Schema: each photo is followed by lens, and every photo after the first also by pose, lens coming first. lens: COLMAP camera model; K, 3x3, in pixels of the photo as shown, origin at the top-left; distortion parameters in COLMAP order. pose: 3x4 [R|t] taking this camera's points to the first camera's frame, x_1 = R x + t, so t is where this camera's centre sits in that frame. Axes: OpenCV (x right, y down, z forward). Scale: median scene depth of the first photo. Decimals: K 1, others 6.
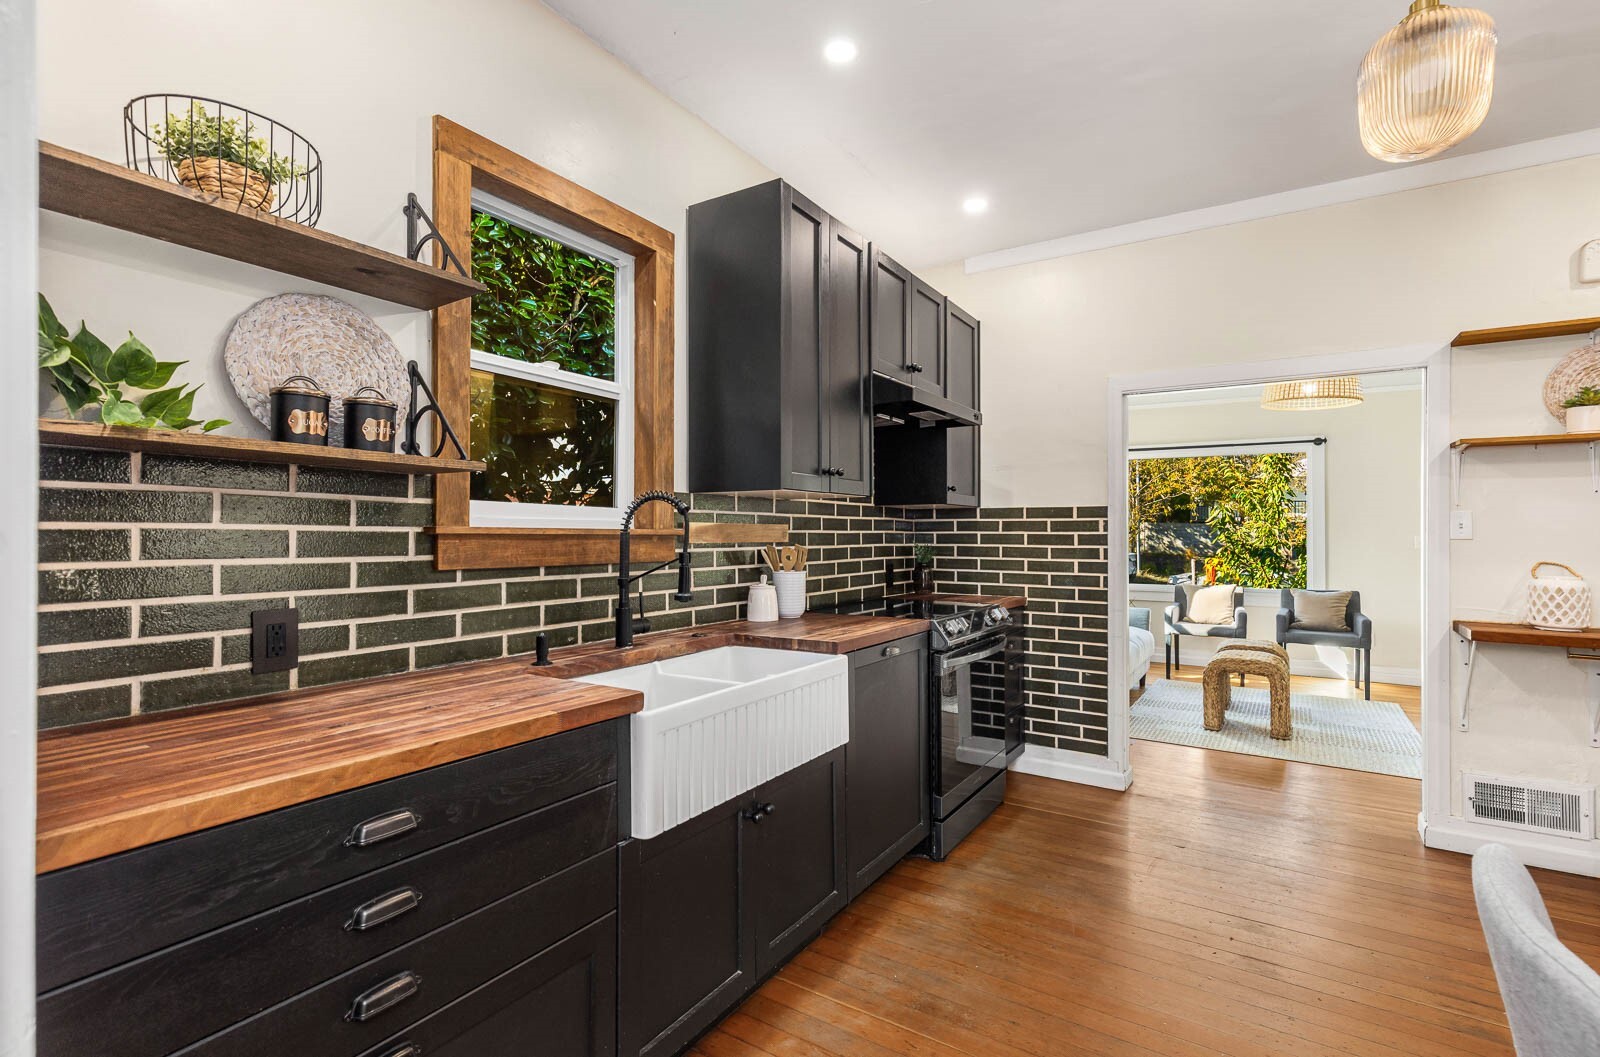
lens RADIAL K [[741.3, 0, 800.6], [0, 741.3, 530.4], [0, 0, 1]] dist [-0.000139, -0.000094]
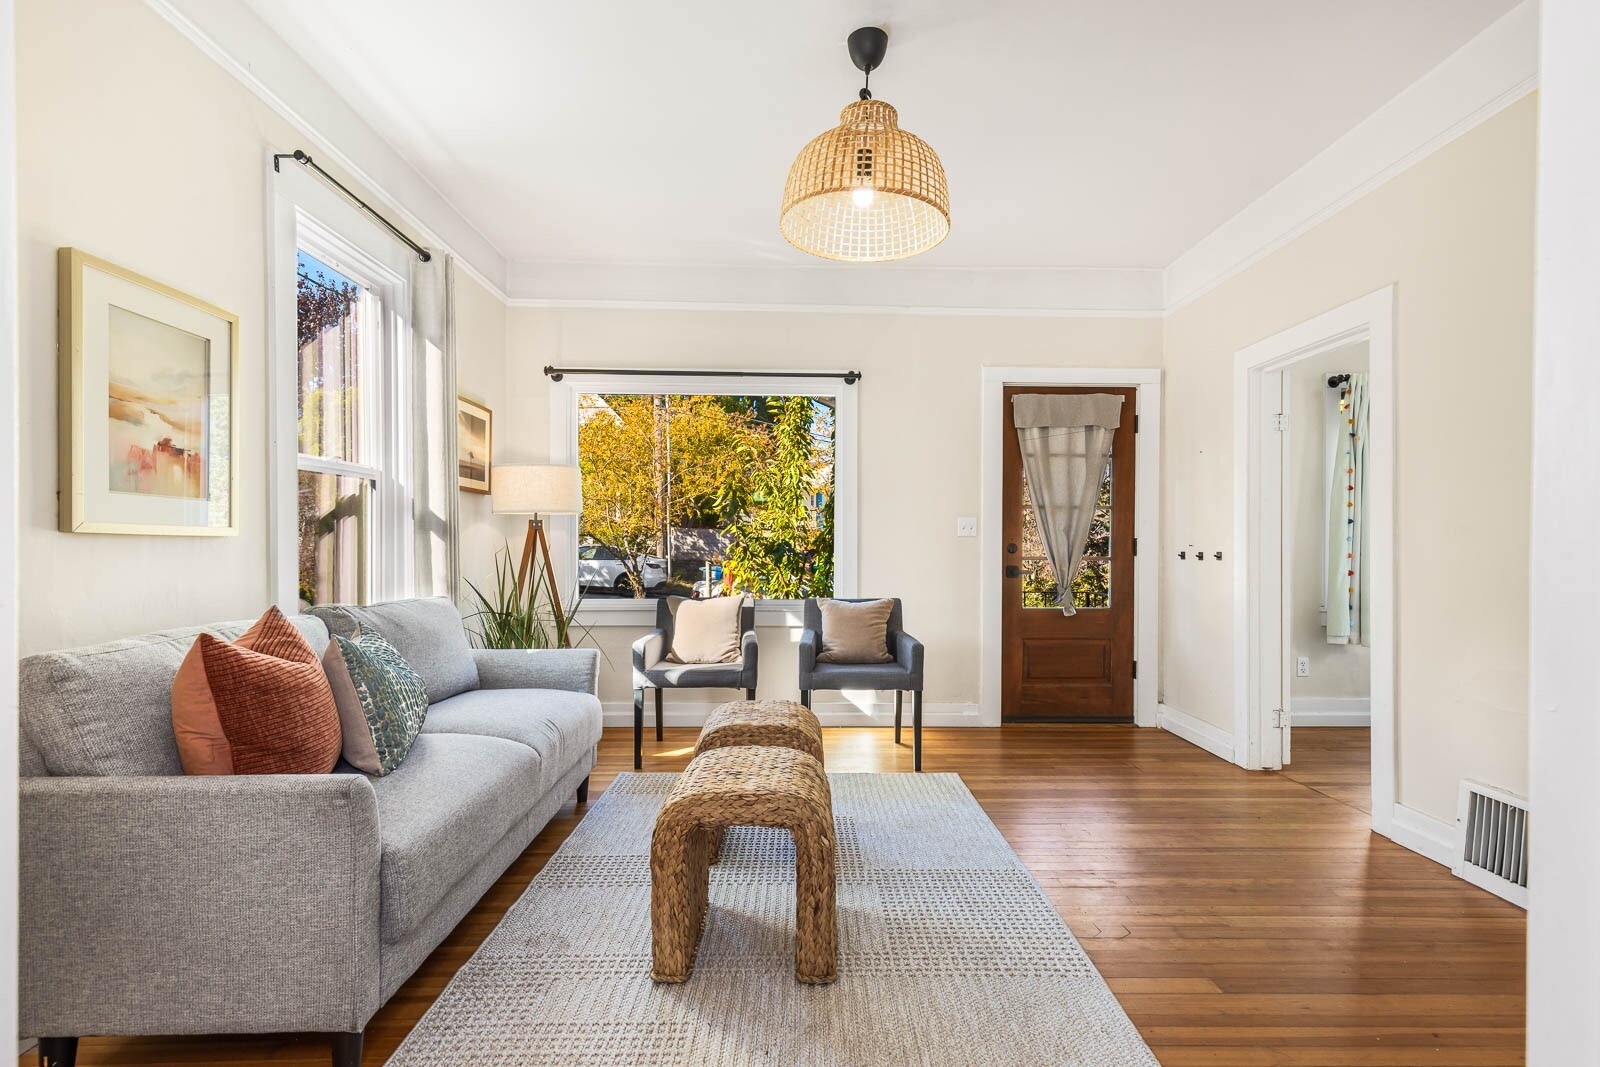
lens RADIAL K [[736.0, 0, 800.1], [0, 736.0, 539.9], [0, 0, 1]] dist [0.001170, 0.000284]
pose [[0.832522, 0.000507, 0.553991, 0.287365], [-0.003054, 0.999989, 0.003673, 0.024268], [-0.553983, -0.004750, 0.832514, 0.463578]]
